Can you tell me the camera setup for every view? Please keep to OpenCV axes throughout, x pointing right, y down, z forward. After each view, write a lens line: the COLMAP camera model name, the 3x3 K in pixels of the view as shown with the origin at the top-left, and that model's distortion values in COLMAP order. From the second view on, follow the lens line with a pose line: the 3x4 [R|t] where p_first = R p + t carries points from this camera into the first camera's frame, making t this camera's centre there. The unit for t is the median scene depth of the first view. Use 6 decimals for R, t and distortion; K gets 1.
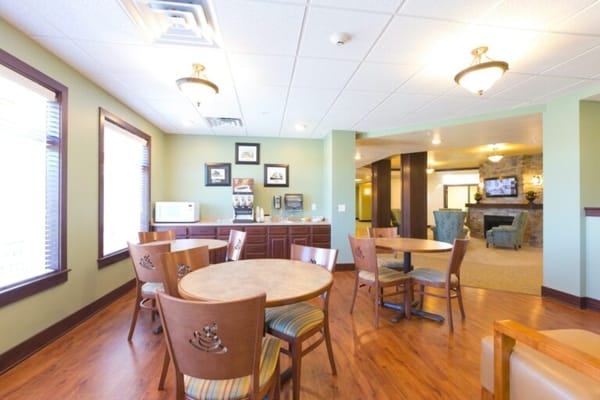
lens RADIAL K [[263.8, 0, 301.3], [0, 263.8, 200.7], [0, 0, 1]] dist [0.000451, 0.000051]
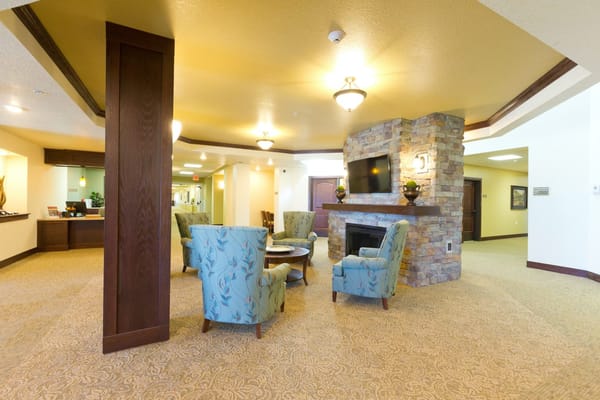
lens RADIAL K [[263.8, 0, 299.9], [0, 263.8, 200.7], [0, 0, 1]] dist [0.000451, 0.000051]
pose [[0.942913, 0.009802, 0.332894, 0.451345], [-0.013318, 0.999877, 0.008283, 0.000350], [-0.332772, -0.012243, 0.942928, 0.538045]]
